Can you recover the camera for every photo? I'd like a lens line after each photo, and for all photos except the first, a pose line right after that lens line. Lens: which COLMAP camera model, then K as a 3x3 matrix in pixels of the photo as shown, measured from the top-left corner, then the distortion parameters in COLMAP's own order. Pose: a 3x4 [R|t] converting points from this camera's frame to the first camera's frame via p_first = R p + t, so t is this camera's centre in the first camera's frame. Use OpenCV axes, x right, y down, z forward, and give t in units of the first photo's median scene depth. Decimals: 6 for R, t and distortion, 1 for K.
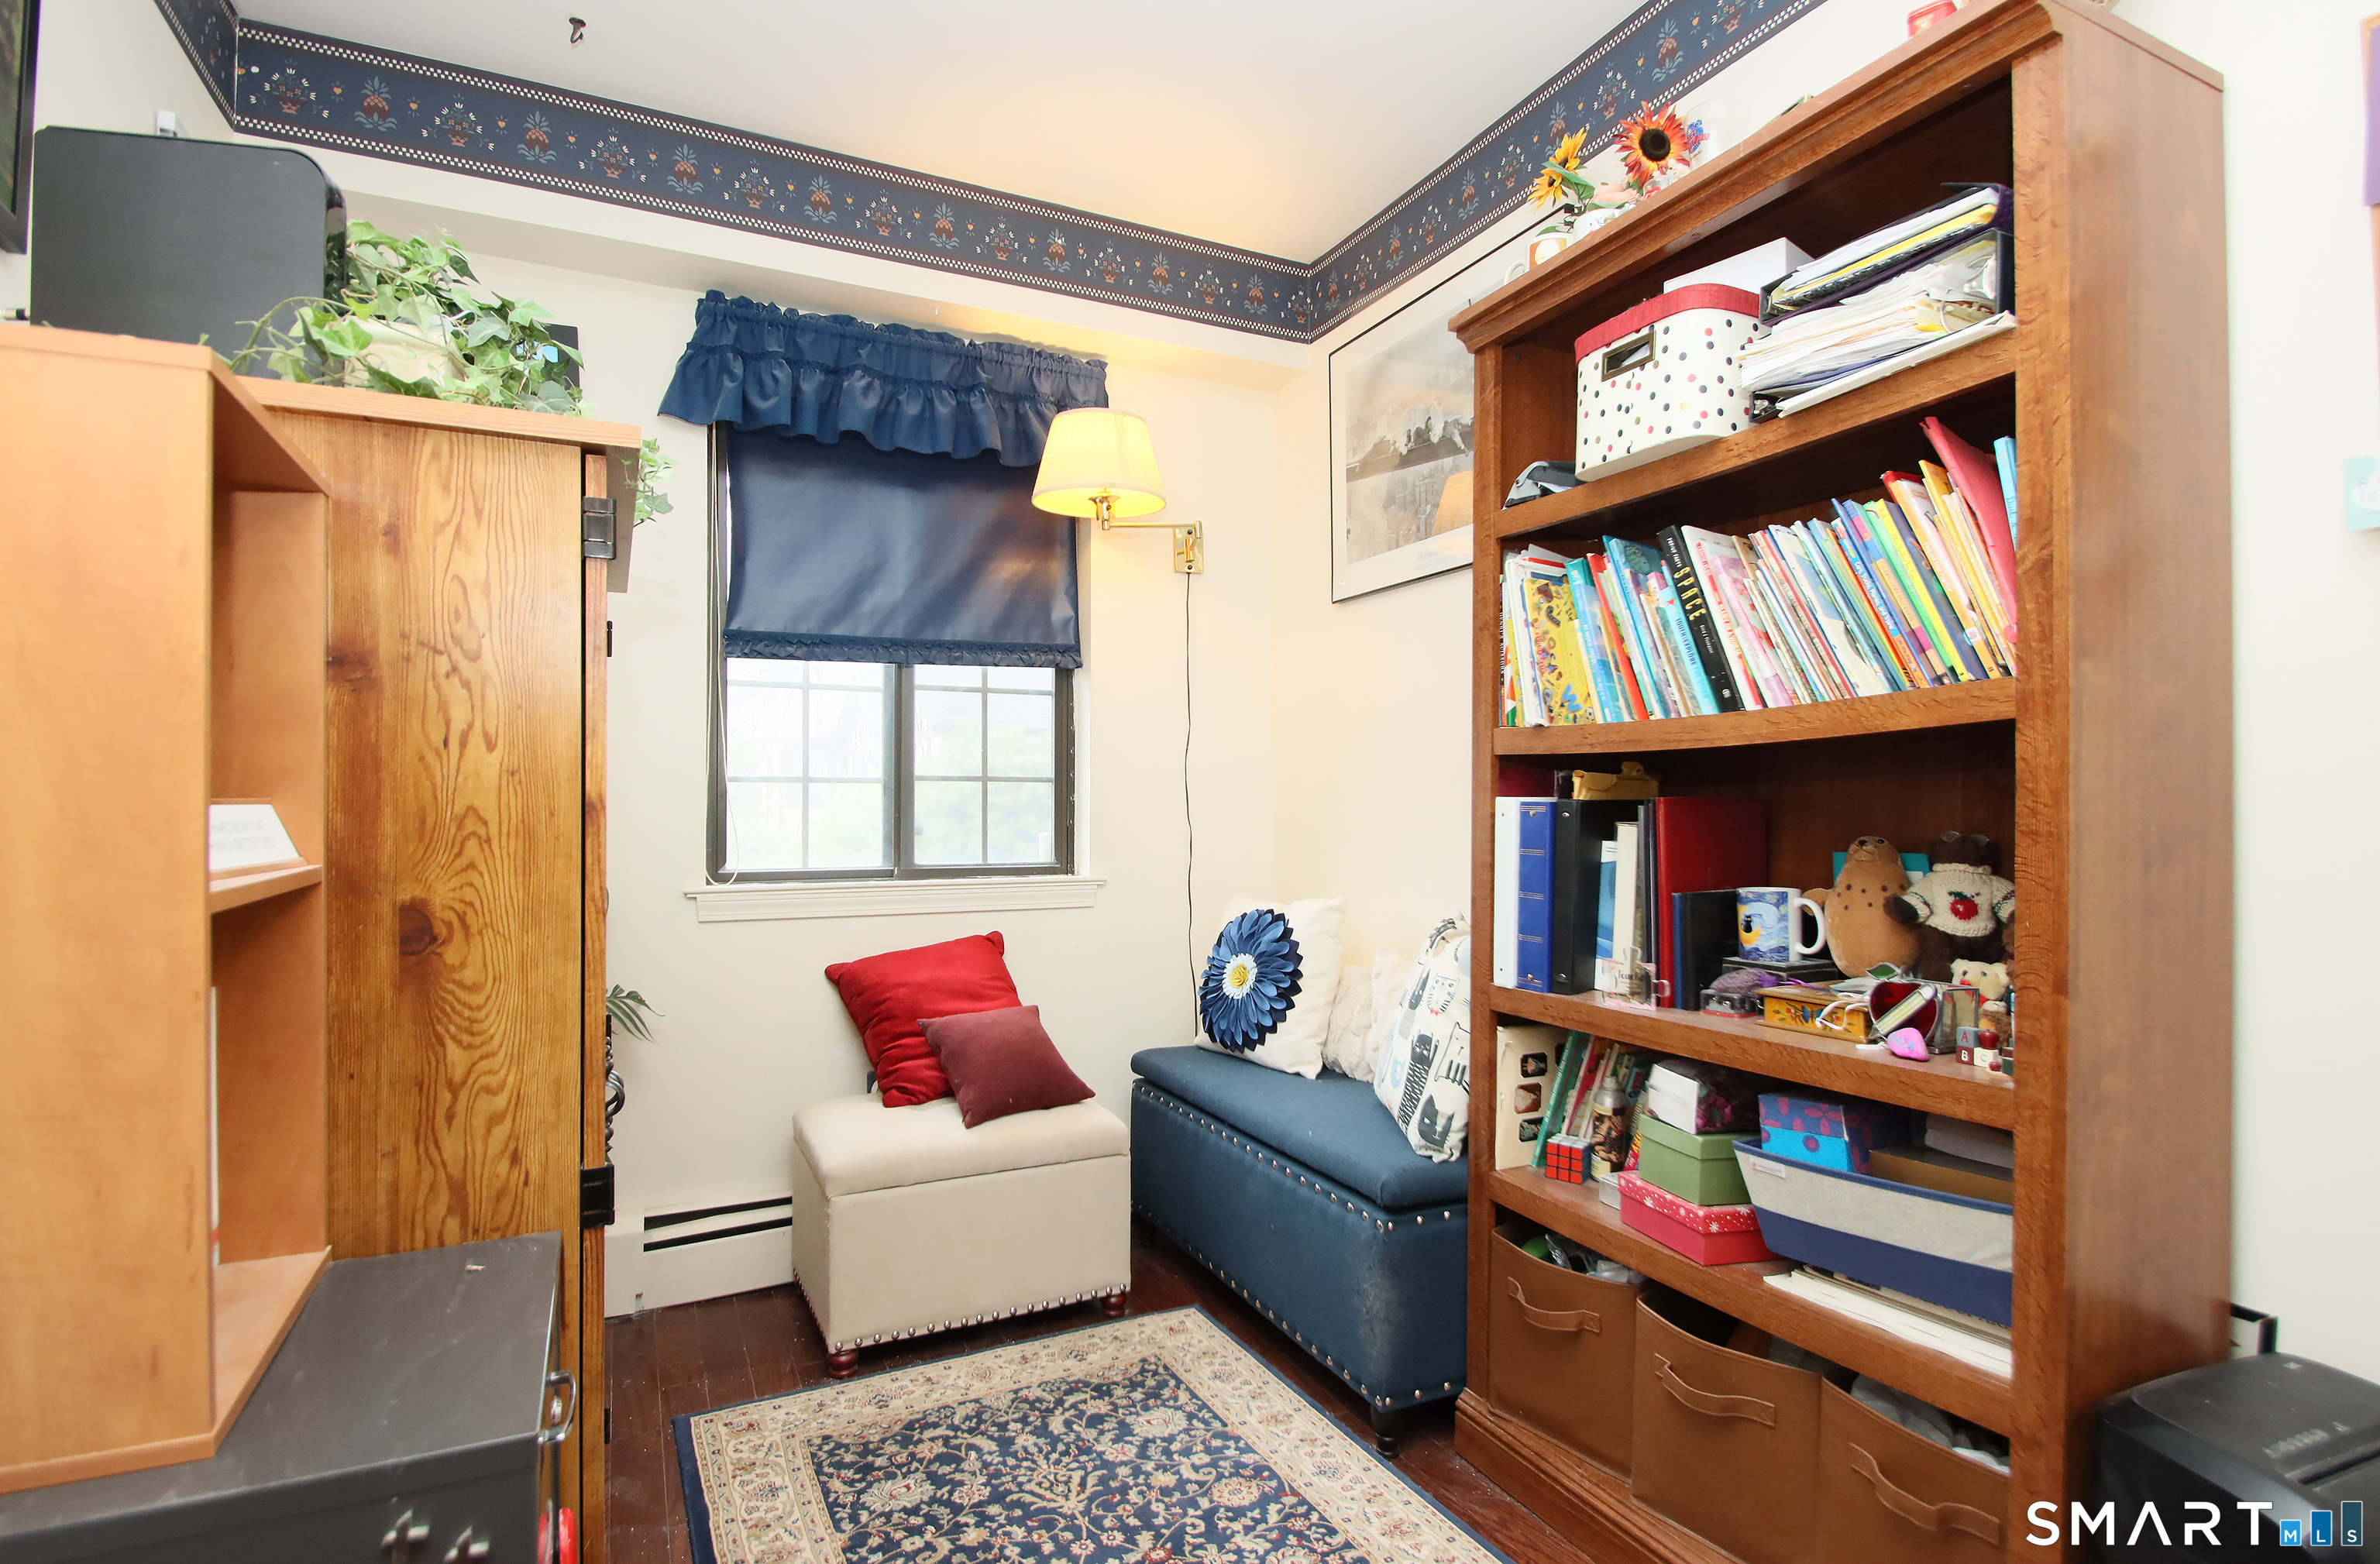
lens RADIAL K [[1196.9, 0, 1190.6], [0, 1196.9, 805.2], [0, 0, 1]] dist [-0.000233, -0.013113]
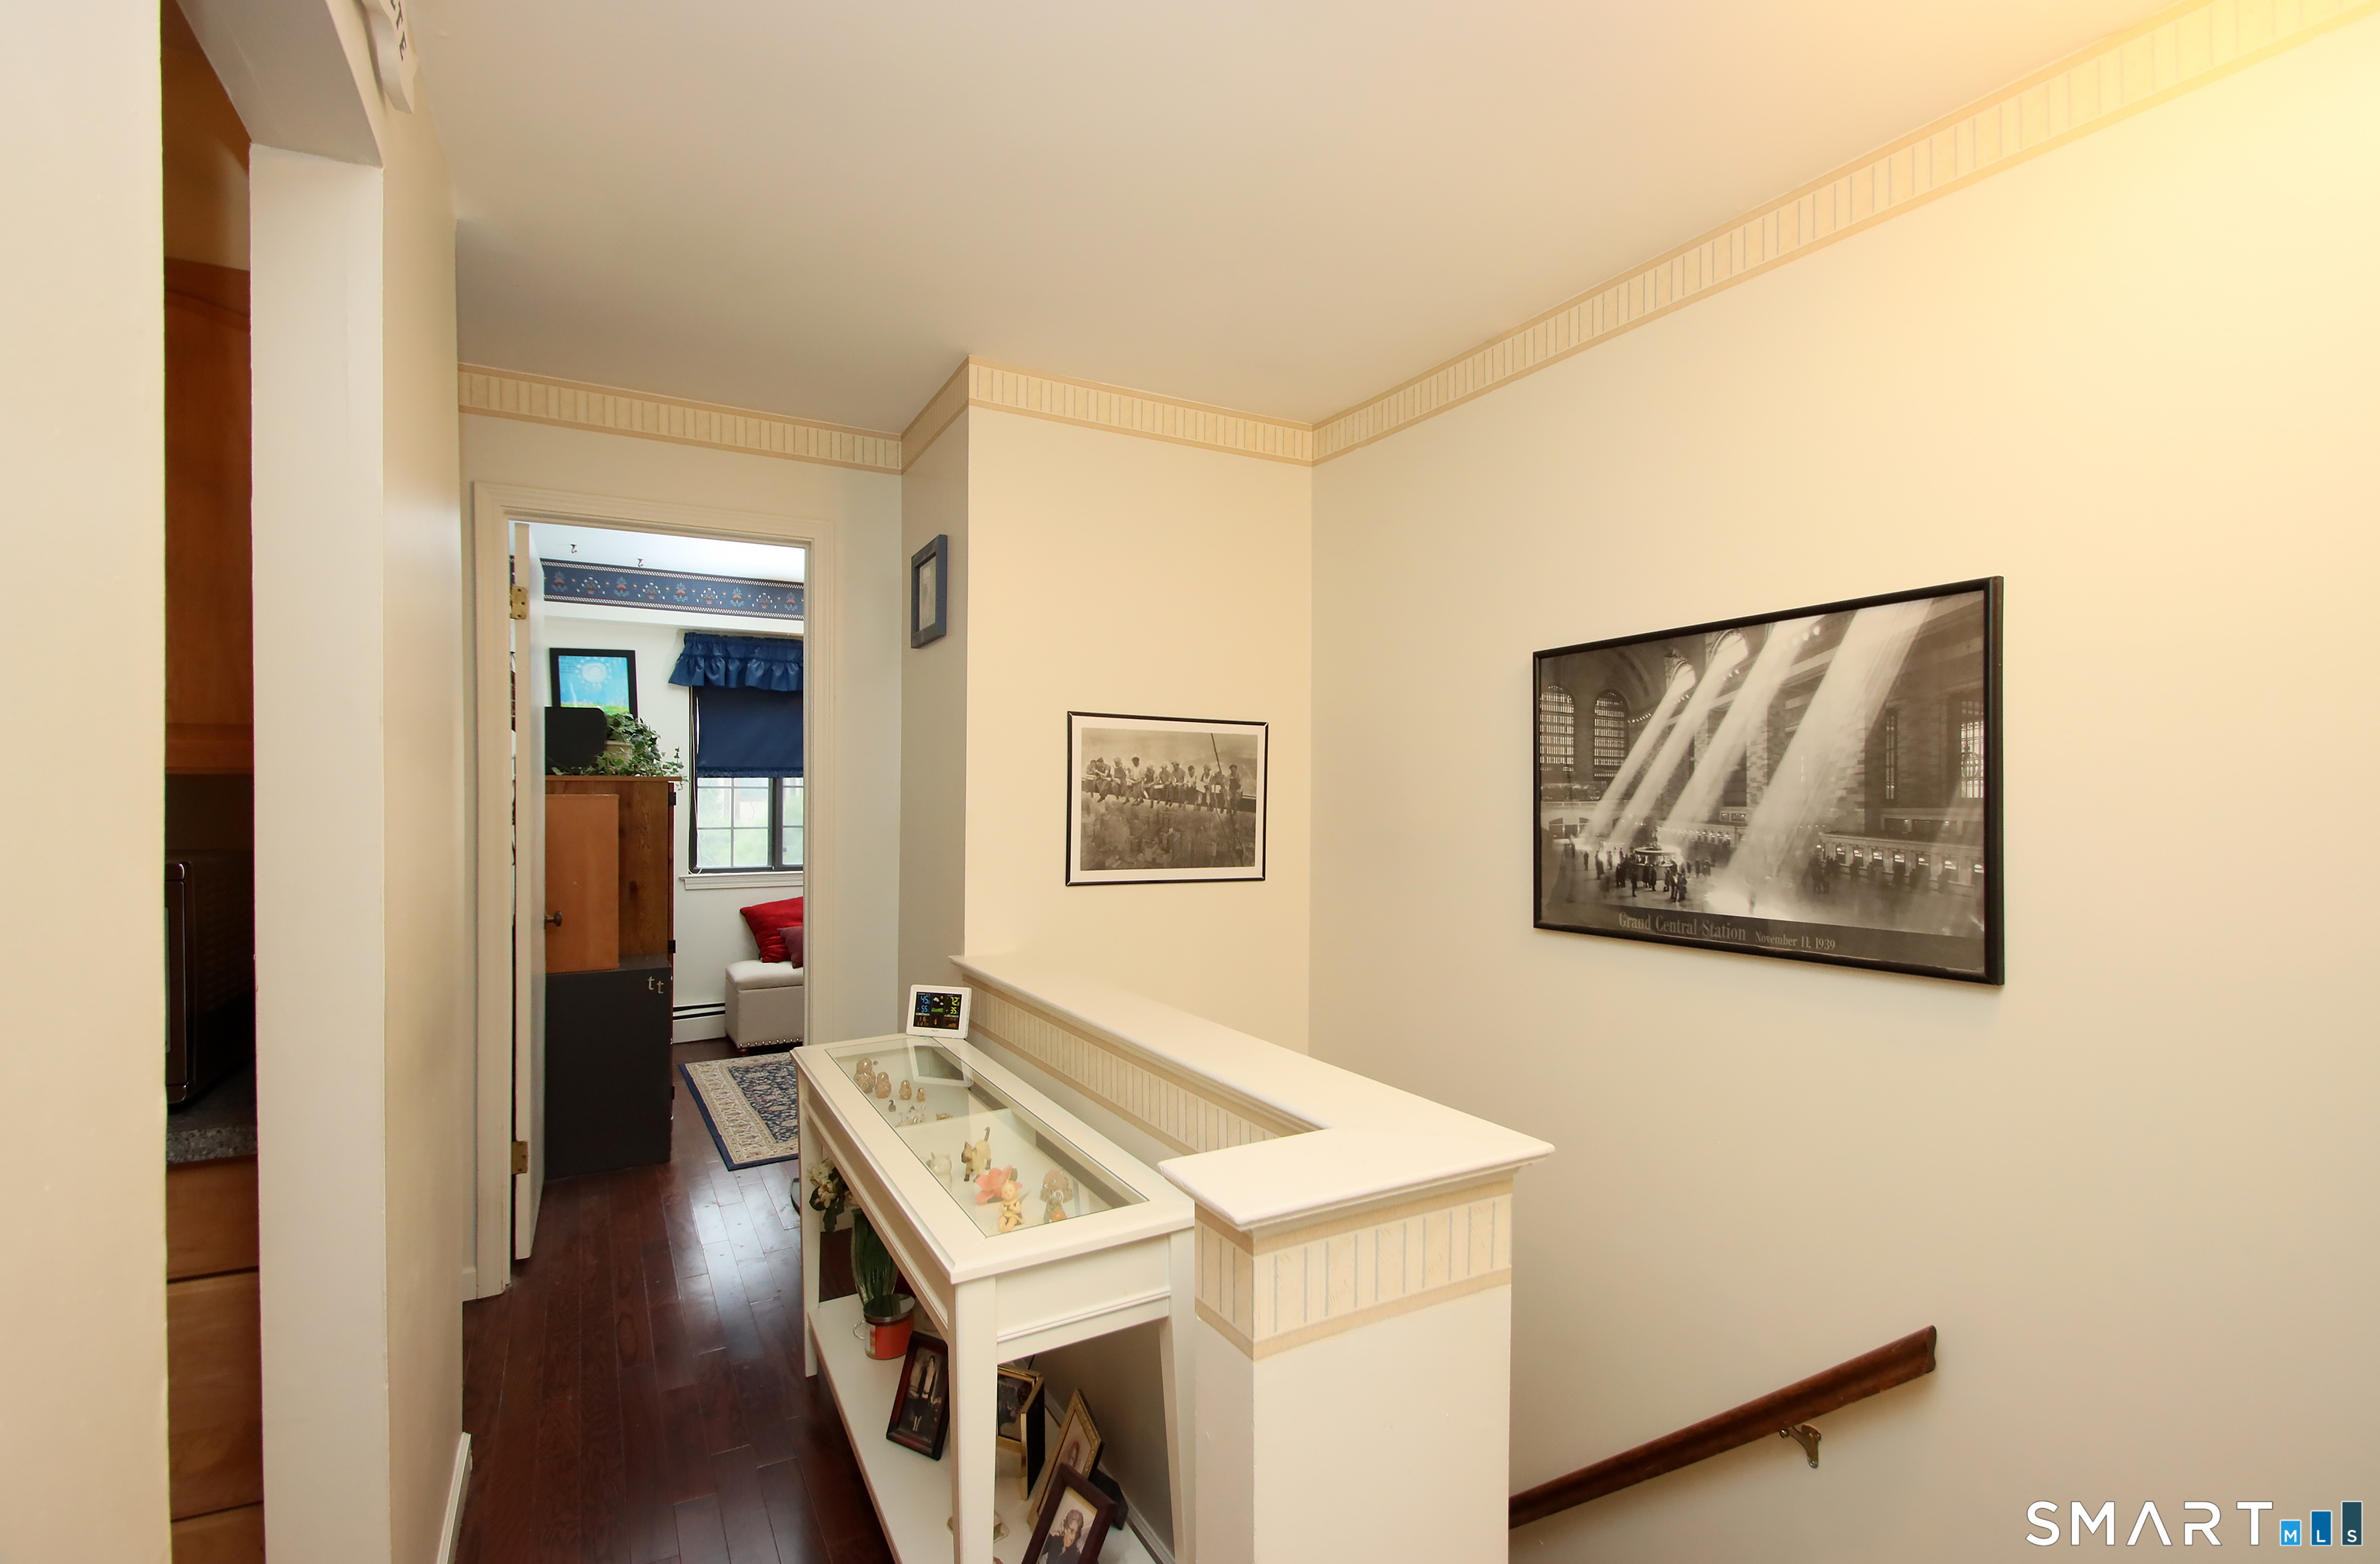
lens RADIAL K [[1099.3, 0, 1200.5], [0, 1099.3, 793.8], [0, 0, 1]] dist [0.008340, -0.015603]
pose [[0.997615, 0.002284, 0.068986, 0.585907], [-0.002457, 0.999994, 0.002426, -0.129467], [-0.068980, -0.002590, 0.997615, -1.597662]]
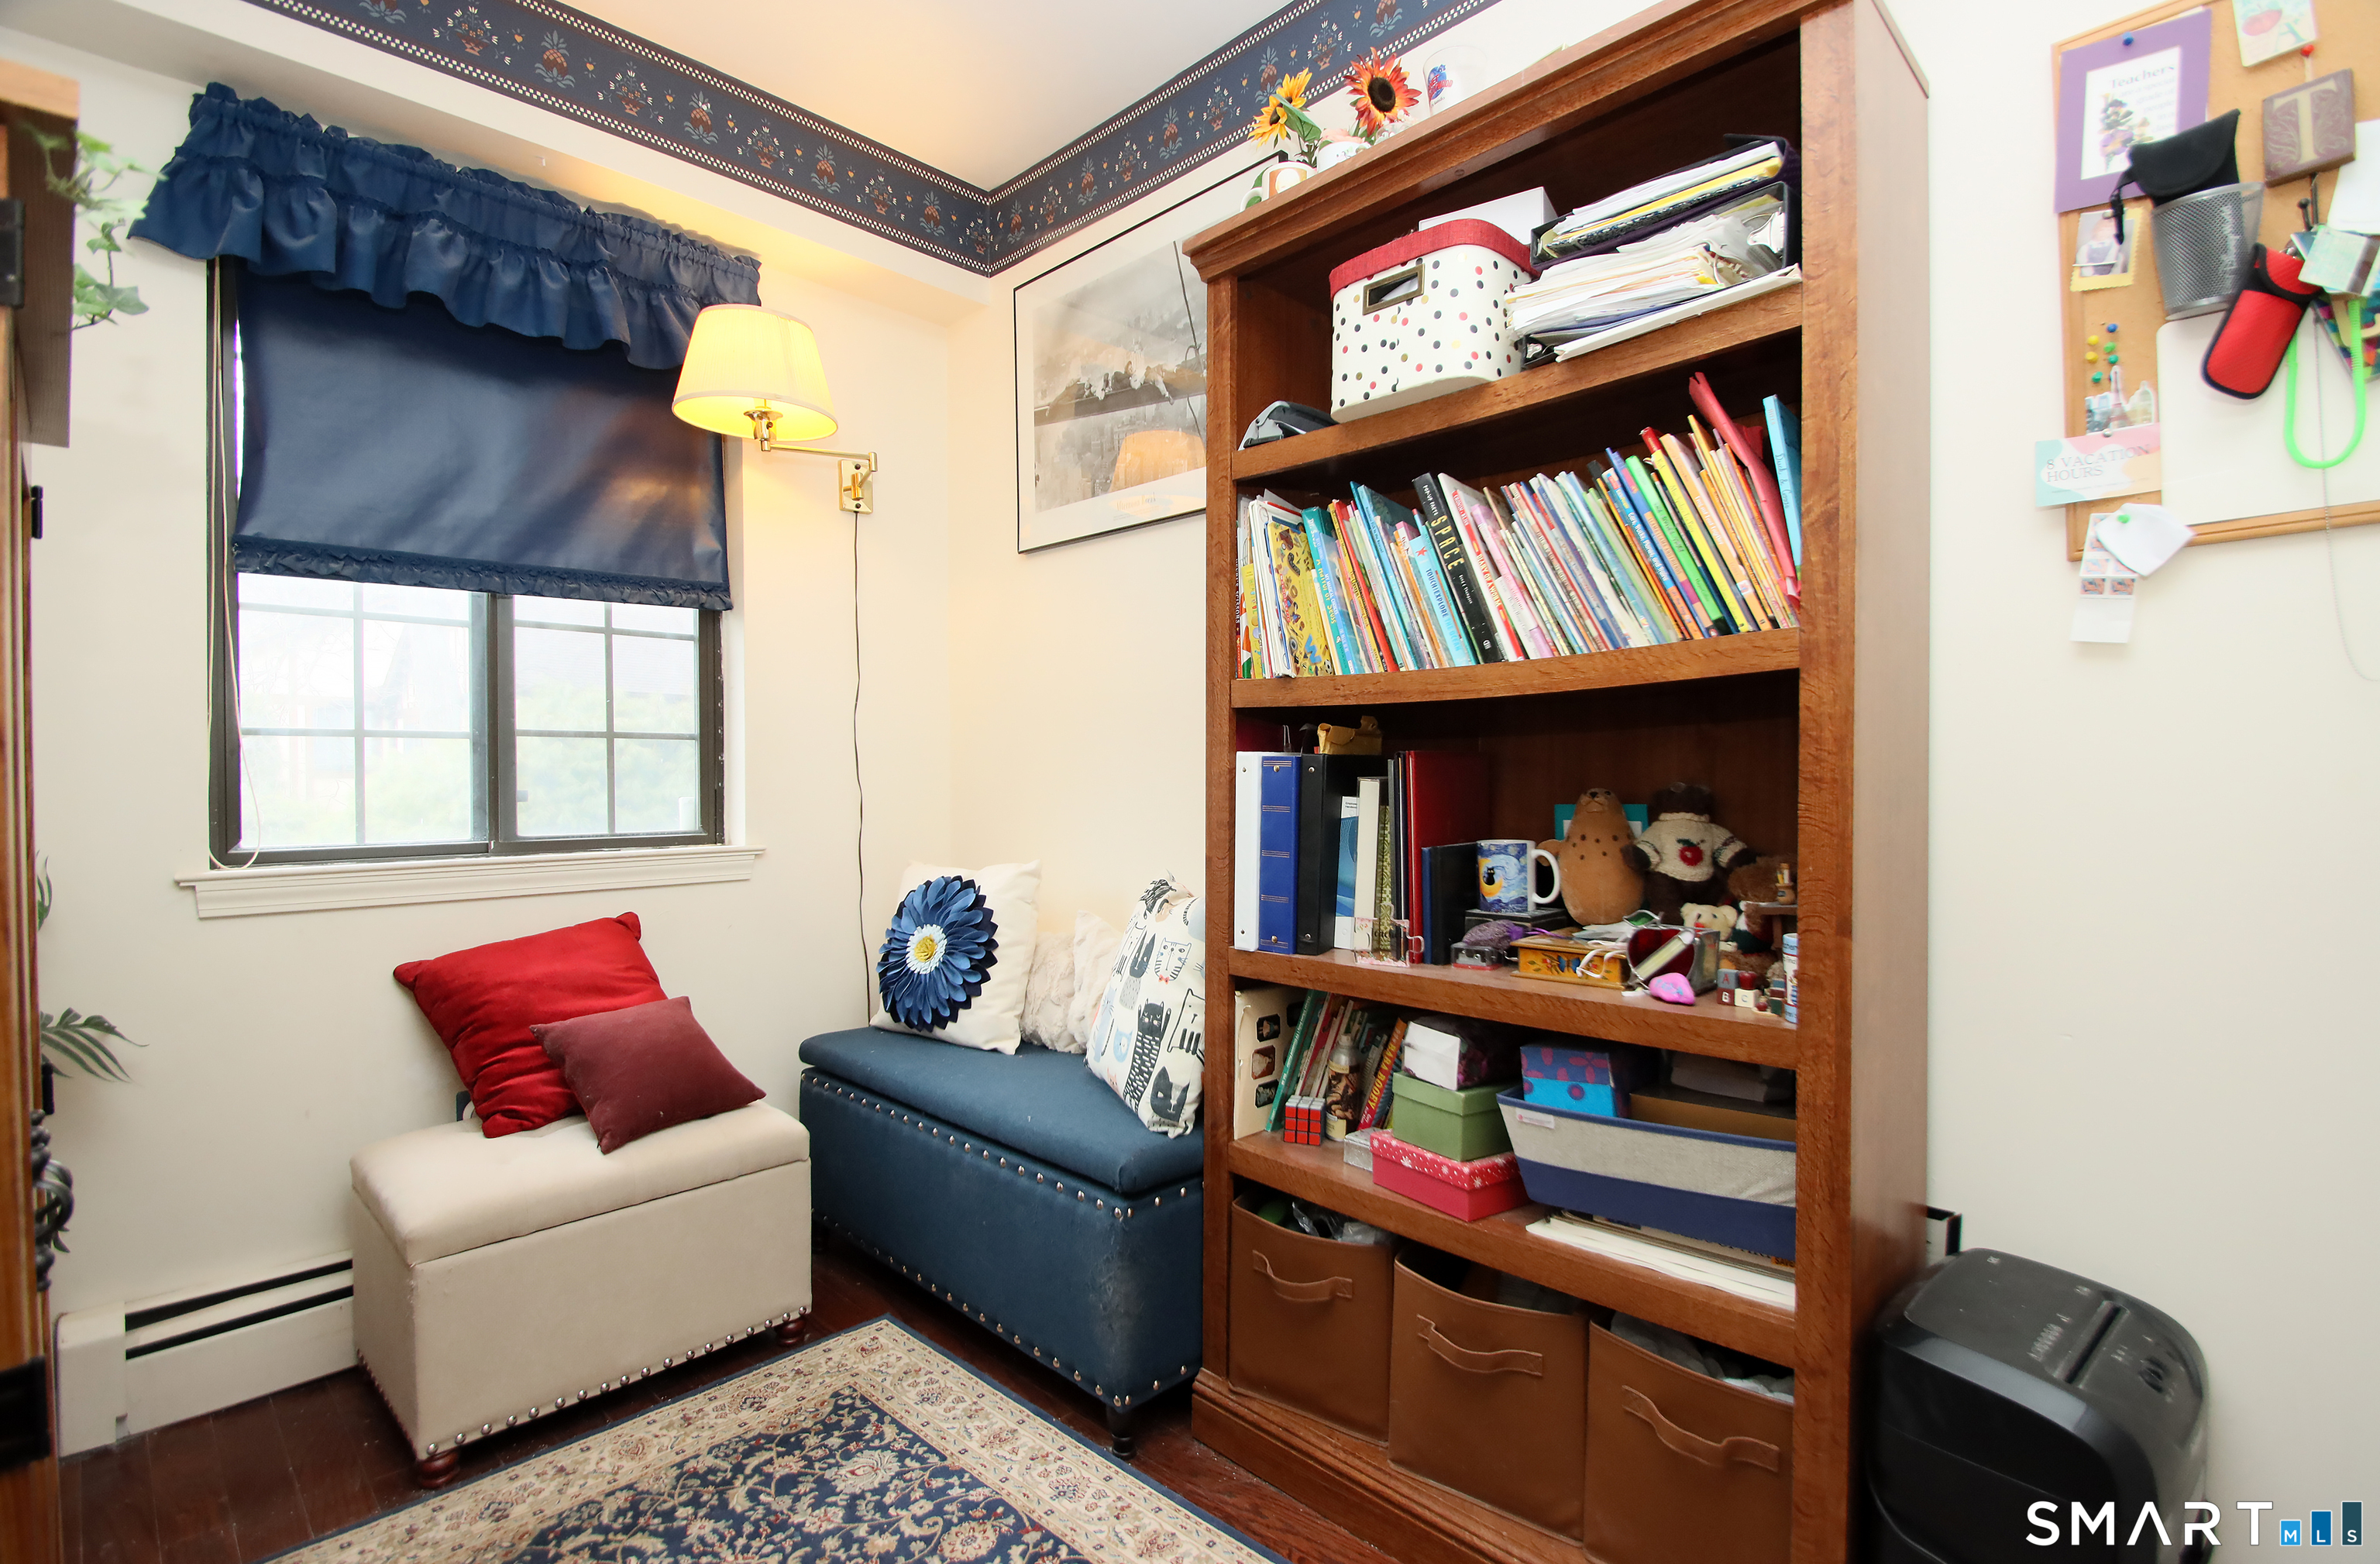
lens RADIAL K [[1124.9, 0, 1218.8], [0, 1124.9, 792.2], [0, 0, 1]] dist [0.012958, -0.022621]
pose [[0.939452, -0.008928, 0.342564, -0.057915], [0.002726, 0.999824, 0.018581, 0.007690], [-0.342669, -0.016522, 0.939311, 0.141922]]
